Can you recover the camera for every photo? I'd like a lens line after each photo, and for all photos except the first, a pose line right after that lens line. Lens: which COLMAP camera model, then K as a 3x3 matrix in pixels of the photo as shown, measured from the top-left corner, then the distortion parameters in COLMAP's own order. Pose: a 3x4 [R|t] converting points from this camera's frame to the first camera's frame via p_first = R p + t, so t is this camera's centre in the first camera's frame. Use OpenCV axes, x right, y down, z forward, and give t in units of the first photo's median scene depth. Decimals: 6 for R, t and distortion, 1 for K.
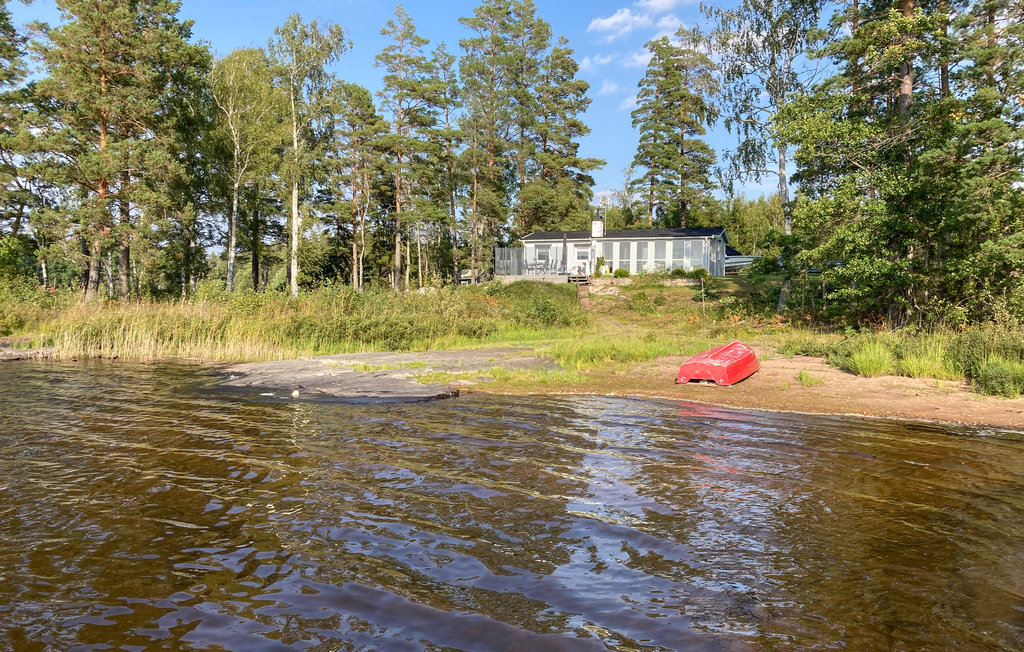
lens RADIAL K [[851.3, 0, 512.0], [0, 851.3, 326.0], [0, 0, 1]] dist [0.004809, 0.001994]
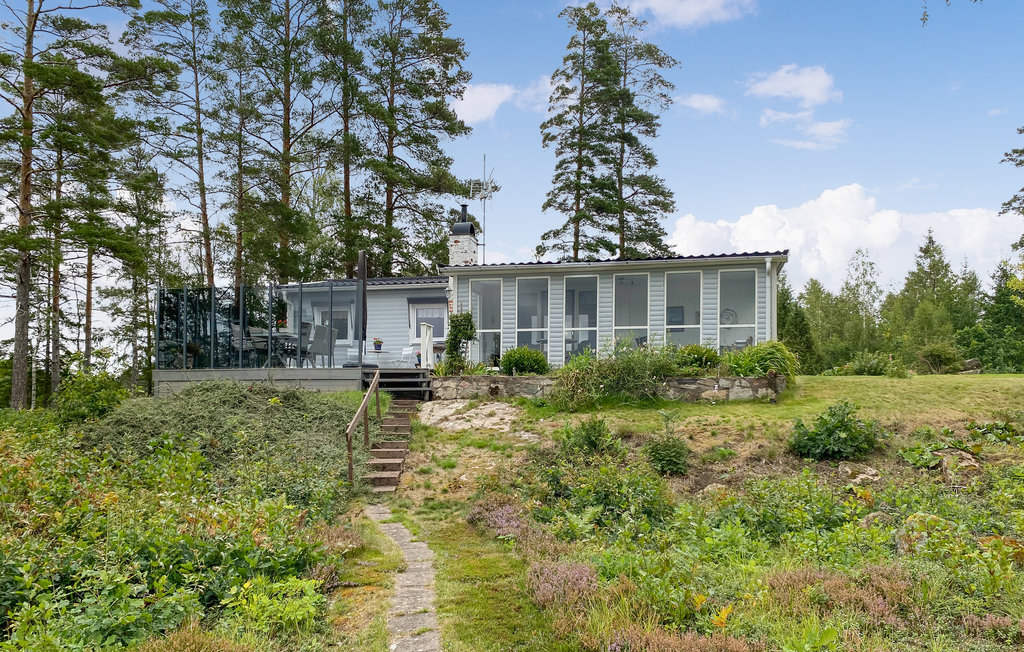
lens RADIAL K [[804.1, 0, 512.0], [0, 804.1, 326.0], [0, 0, 1]] dist [0.000755, -0.004639]
pose [[0.994796, -0.001989, 0.101870, 0.087666], [0.016473, 0.989796, -0.141538, -0.030133], [-0.100549, 0.142480, 0.984677, 0.655767]]
